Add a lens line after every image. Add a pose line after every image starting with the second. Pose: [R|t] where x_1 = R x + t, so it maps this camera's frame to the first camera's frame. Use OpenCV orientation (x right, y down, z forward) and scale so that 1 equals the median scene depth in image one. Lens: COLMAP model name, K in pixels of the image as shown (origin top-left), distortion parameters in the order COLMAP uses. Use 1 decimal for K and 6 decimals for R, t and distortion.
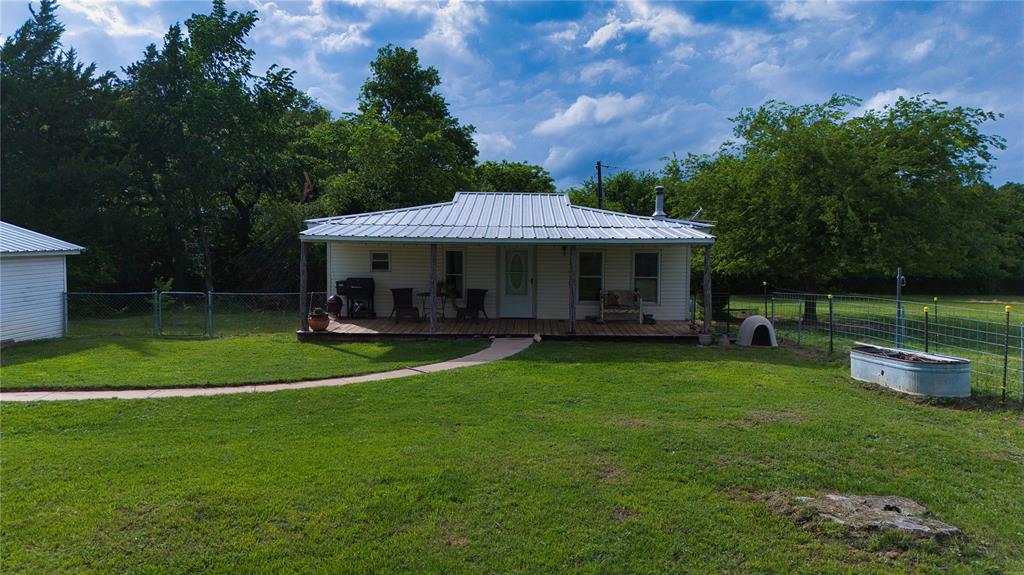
lens RADIAL K [[720.8, 0, 512.0], [0, 720.8, 287.5], [0, 0, 1]] dist [0.160497, -0.211065]
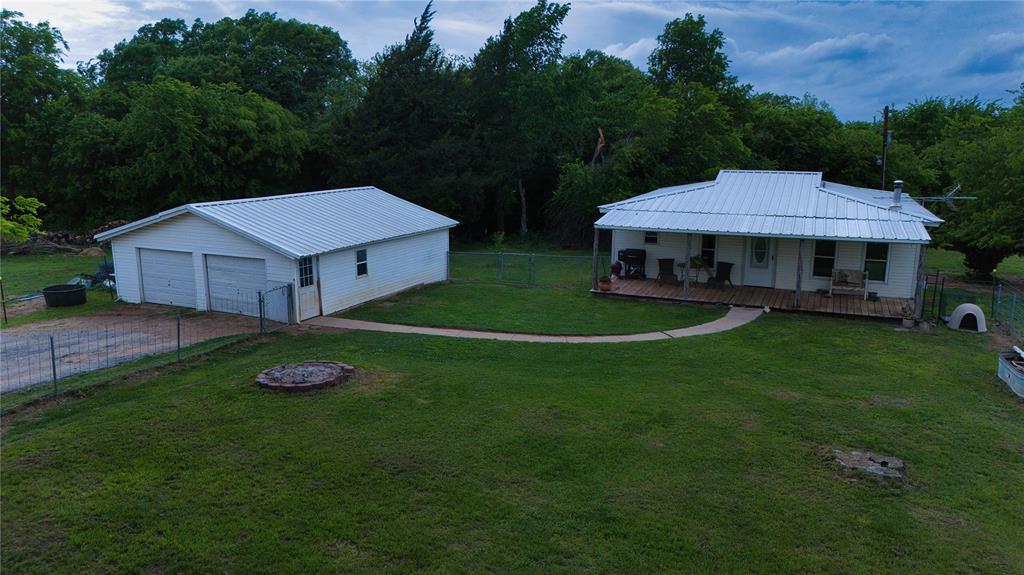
lens RADIAL K [[738.5, 0, 512.0], [0, 738.5, 287.5], [0, 0, 1]] dist [0.059773, -0.004686]
pose [[0.926387, 0.074405, -0.369150, 0.090904], [-0.023518, 0.989804, 0.140484, -0.130917], [0.375839, -0.121461, 0.918691, -0.358796]]
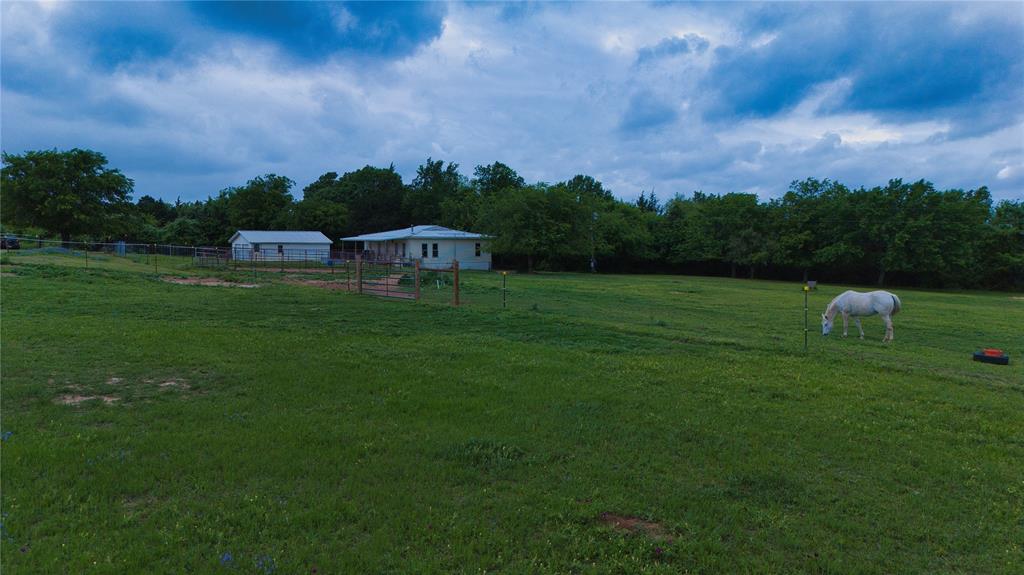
lens RADIAL K [[740.4, 0, 514.7], [0, 740.4, 308.7], [0, 0, 1]] dist [0.062103, -0.000326]
pose [[0.628778, 0.071978, -0.774246, 3.494698], [-0.054914, 0.997331, 0.048121, 0.070116], [0.775643, 0.012259, 0.631052, -0.933570]]
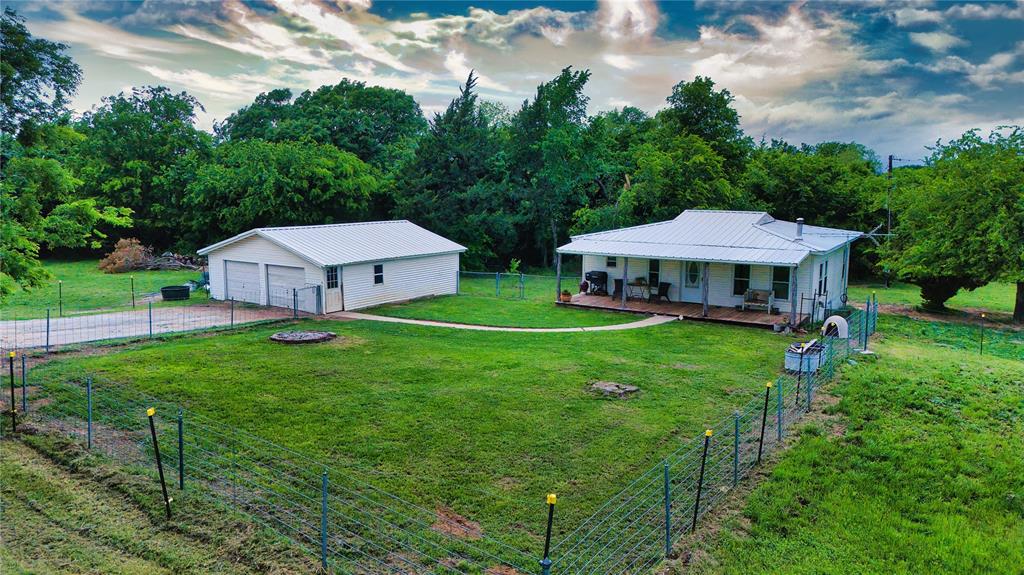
lens RADIAL K [[740.4, 0, 514.7], [0, 740.4, 308.7], [0, 0, 1]] dist [0.062103, -0.000326]
pose [[0.855251, 0.087376, -0.510794, 0.509409], [-0.035277, 0.993213, 0.110831, -0.110329], [0.517011, -0.076769, 0.852529, -0.571712]]
